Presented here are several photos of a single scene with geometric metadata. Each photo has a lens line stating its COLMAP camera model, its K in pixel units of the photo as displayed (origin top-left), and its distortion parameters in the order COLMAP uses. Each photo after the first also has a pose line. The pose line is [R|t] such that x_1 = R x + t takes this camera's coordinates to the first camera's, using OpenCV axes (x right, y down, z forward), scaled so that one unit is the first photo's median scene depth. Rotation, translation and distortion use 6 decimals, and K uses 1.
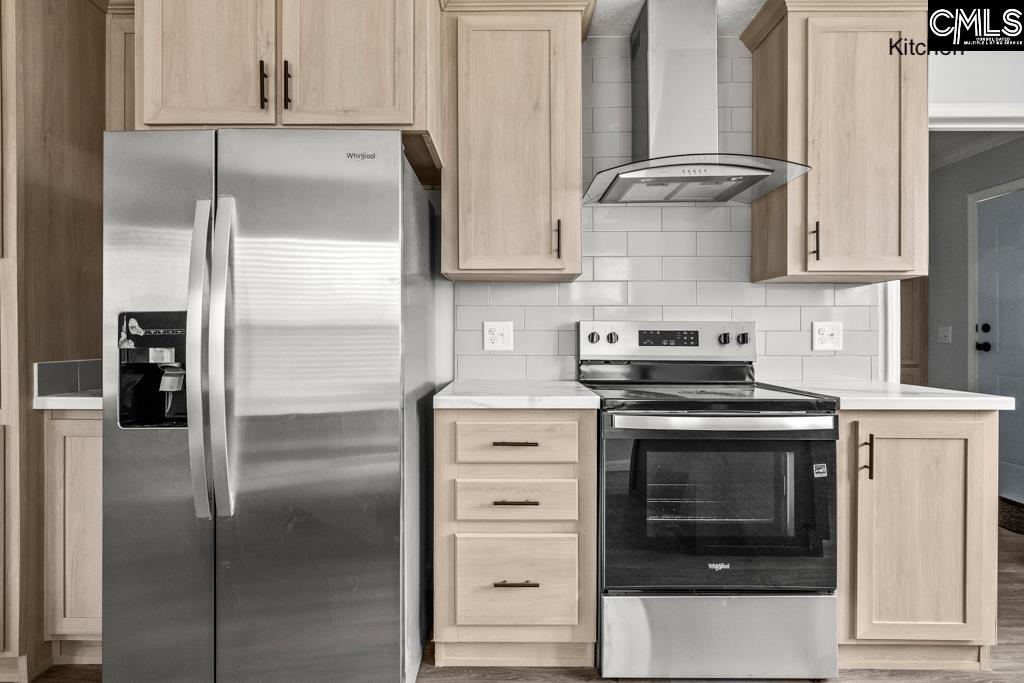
lens RADIAL K [[521.1, 0, 512.0], [0, 521.1, 341.5], [0, 0, 1]] dist [-0.004272, -0.000637]
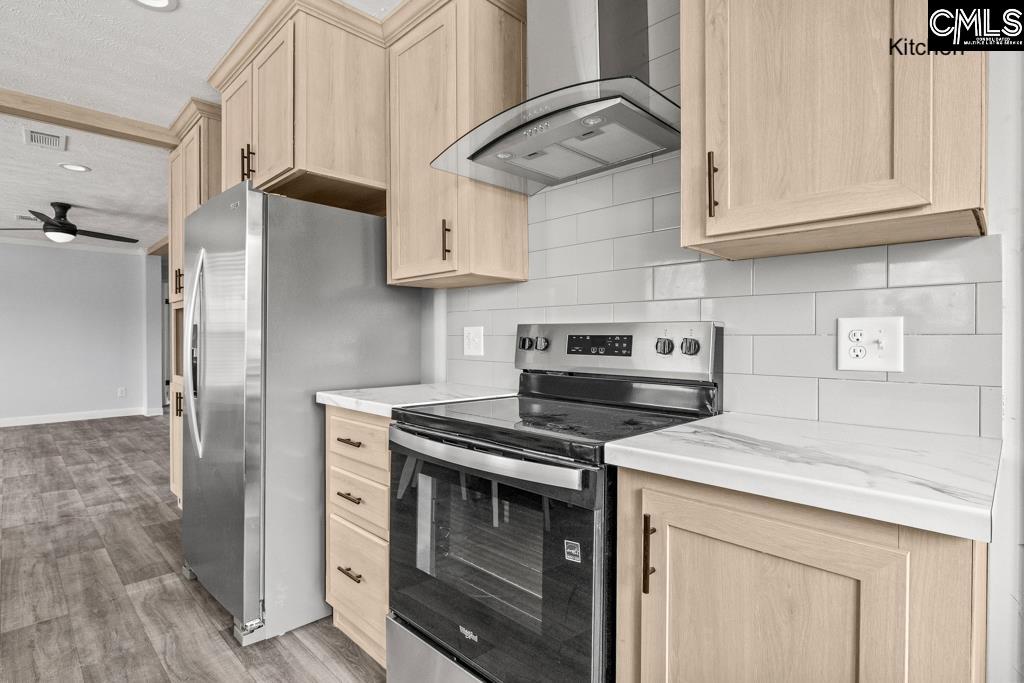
lens RADIAL K [[530.2, 0, 512.0], [0, 530.2, 341.5], [0, 0, 1]] dist [-0.001892, -0.000393]
pose [[0.692528, 0.006265, -0.721364, 0.776049], [-0.007523, 0.999971, 0.001462, -0.011598], [0.721352, 0.004415, 0.692555, 0.368932]]
